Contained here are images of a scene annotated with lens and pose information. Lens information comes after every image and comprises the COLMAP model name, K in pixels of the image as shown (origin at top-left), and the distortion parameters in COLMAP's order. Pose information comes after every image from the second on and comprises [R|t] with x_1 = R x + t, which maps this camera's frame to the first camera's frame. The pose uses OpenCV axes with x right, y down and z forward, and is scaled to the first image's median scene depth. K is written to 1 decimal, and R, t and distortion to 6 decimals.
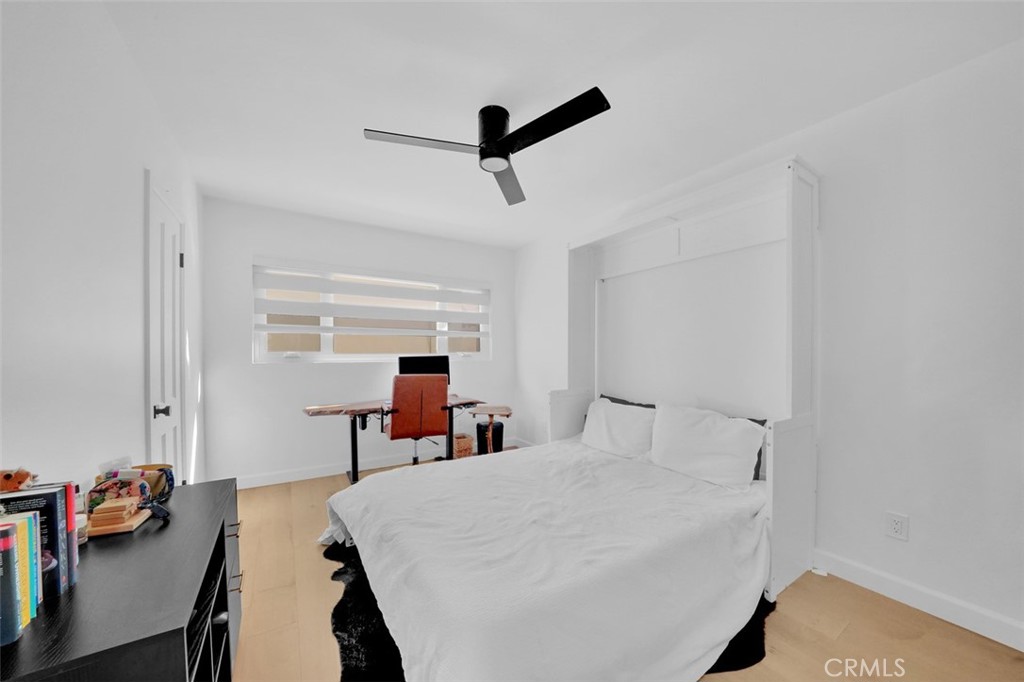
lens RADIAL K [[365.1, 0, 510.8], [0, 365.1, 347.5], [0, 0, 1]] dist [-0.000816, -0.000027]
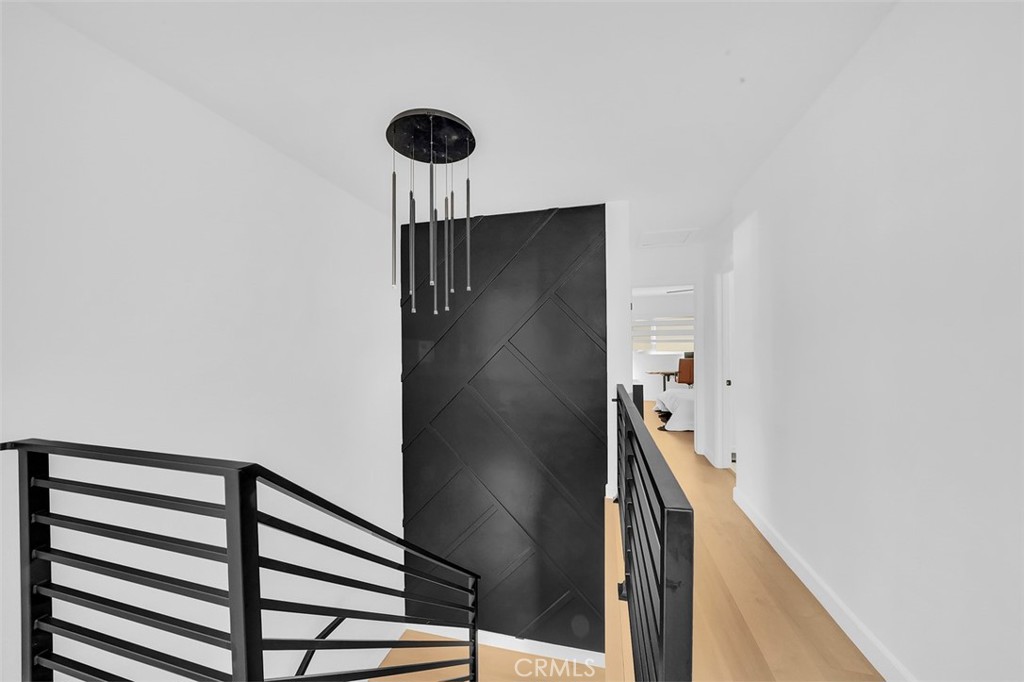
lens RADIAL K [[365.1, 0, 506.6], [0, 365.1, 343.6], [0, 0, 1]] dist [-0.000816, -0.000027]
pose [[0.682382, 0.004104, -0.730984, 0.678275], [-0.003077, 0.999992, 0.002743, -0.035244], [0.730989, 0.000377, 0.682389, -1.540861]]
